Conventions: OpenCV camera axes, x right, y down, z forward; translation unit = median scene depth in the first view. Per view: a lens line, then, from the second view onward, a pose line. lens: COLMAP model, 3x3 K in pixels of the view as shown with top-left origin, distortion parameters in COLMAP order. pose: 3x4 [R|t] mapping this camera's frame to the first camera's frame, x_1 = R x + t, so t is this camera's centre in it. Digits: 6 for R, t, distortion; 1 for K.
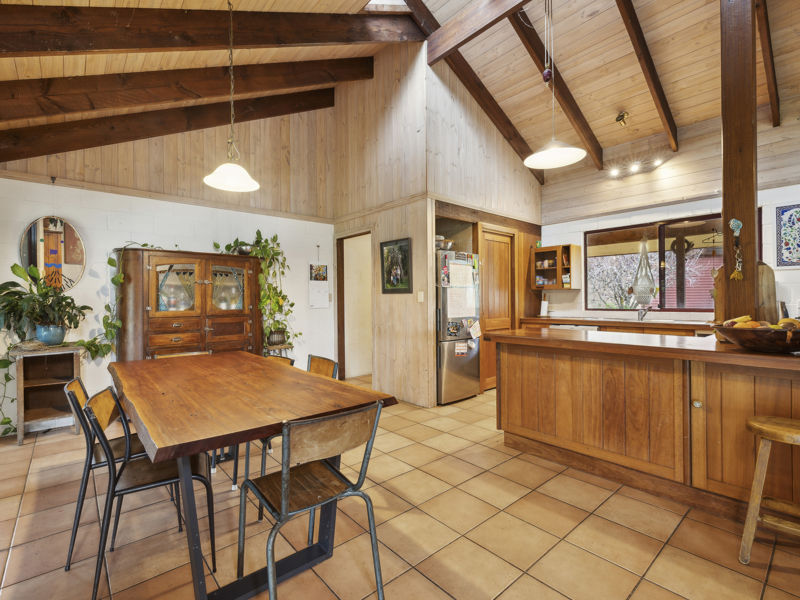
lens RADIAL K [[381.8, 0, 400.0], [0, 381.8, 300.0], [0, 0, 1]] dist [-0.003730, -0.000568]
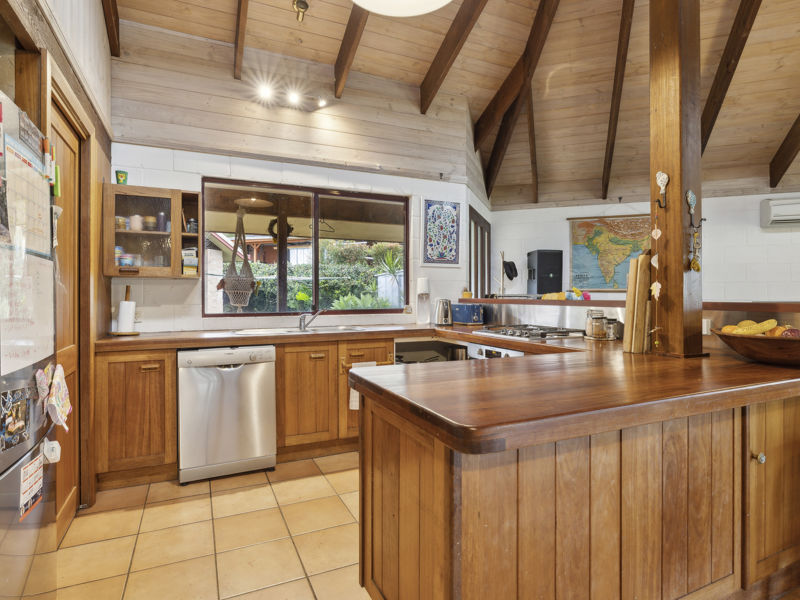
lens RADIAL K [[442.9, 0, 397.8], [0, 442.9, 290.8], [0, 0, 1]] dist [-0.003386, -0.000310]
pose [[0.283900, 0.014834, 0.958739, -0.059944], [0.000705, 0.999877, -0.015679, -0.001761], [-0.958854, 0.005127, 0.283854, 0.624857]]
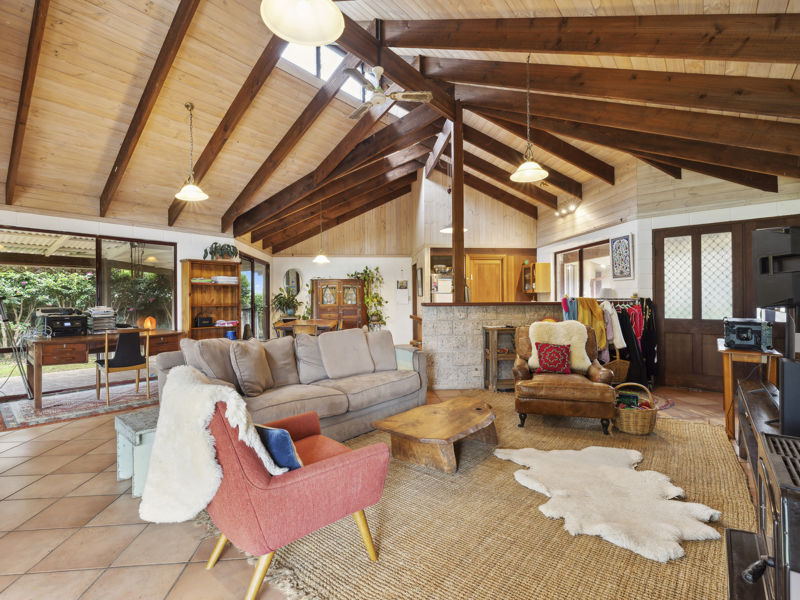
lens RADIAL K [[381.8, 0, 400.0], [0, 381.8, 300.0], [0, 0, 1]] dist [-0.003730, -0.000568]
pose [[0.818230, 0.002366, -0.574886, 0.963564], [0.001096, 0.999983, 0.005675, -0.009458], [0.574889, -0.005273, 0.818214, -0.593070]]
